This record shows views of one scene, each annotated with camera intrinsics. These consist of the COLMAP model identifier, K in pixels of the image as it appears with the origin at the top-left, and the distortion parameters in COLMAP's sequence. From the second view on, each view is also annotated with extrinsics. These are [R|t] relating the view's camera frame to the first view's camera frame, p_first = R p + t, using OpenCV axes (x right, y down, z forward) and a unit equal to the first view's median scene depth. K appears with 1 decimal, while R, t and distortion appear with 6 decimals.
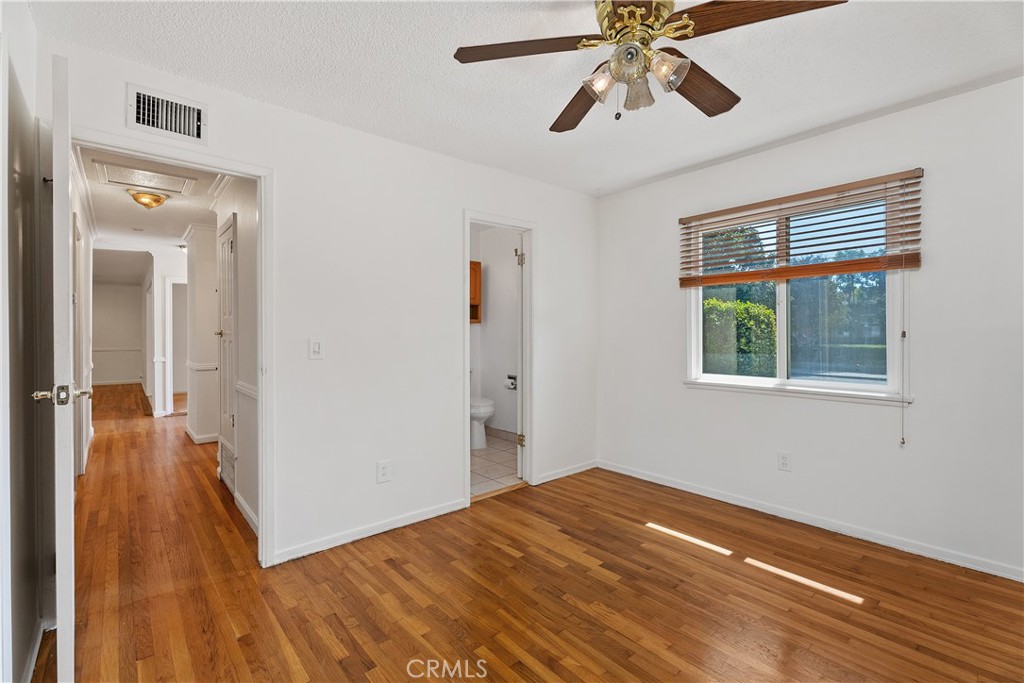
lens RADIAL K [[456.9, 0, 514.2], [0, 456.9, 336.8], [0, 0, 1]] dist [0.001779, -0.000546]
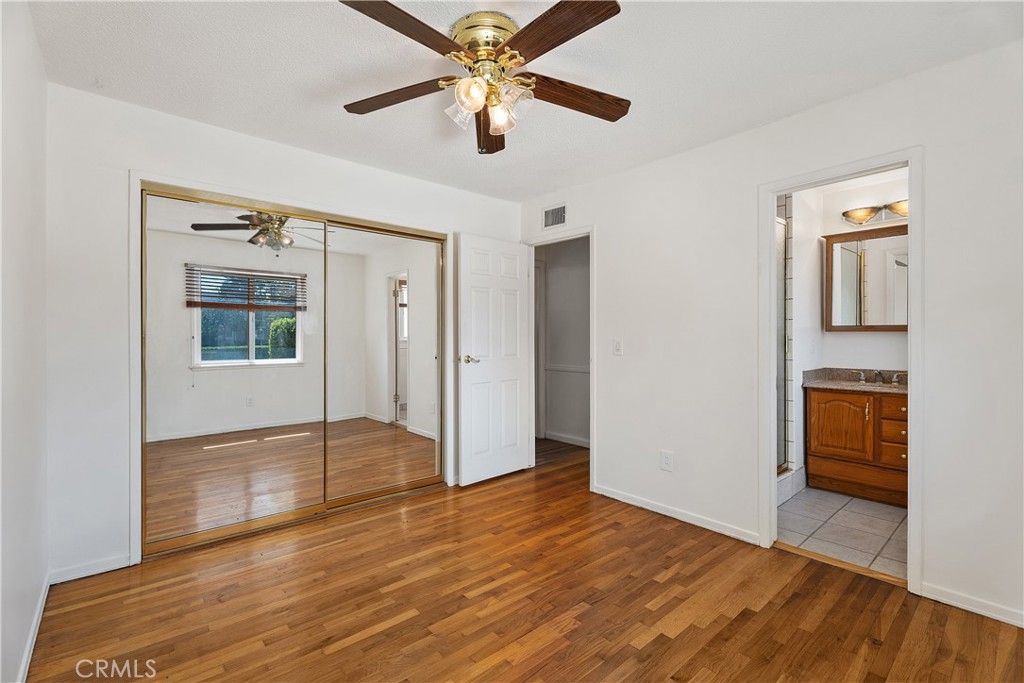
lens RADIAL K [[456.9, 0, 514.2], [0, 456.9, 336.8], [0, 0, 1]] dist [0.001779, -0.000546]
pose [[0.010112, 0.003522, -0.999943, 0.875533], [-0.003665, 0.999987, 0.003485, -0.006287], [0.999942, 0.003630, 0.010125, 0.673284]]
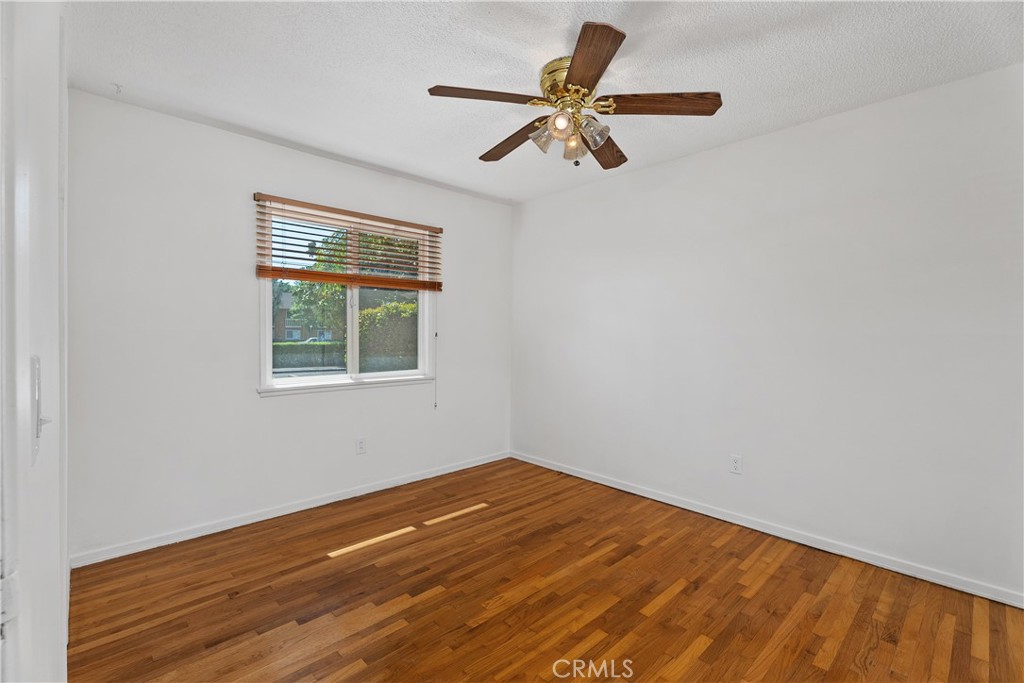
lens RADIAL K [[456.9, 0, 514.2], [0, 456.9, 336.8], [0, 0, 1]] dist [0.001779, -0.000546]
pose [[-0.054896, -0.007421, 0.998465, -0.642245], [-0.003075, 0.999969, 0.007264, -0.009004], [-0.998487, -0.002671, -0.054917, 0.778443]]
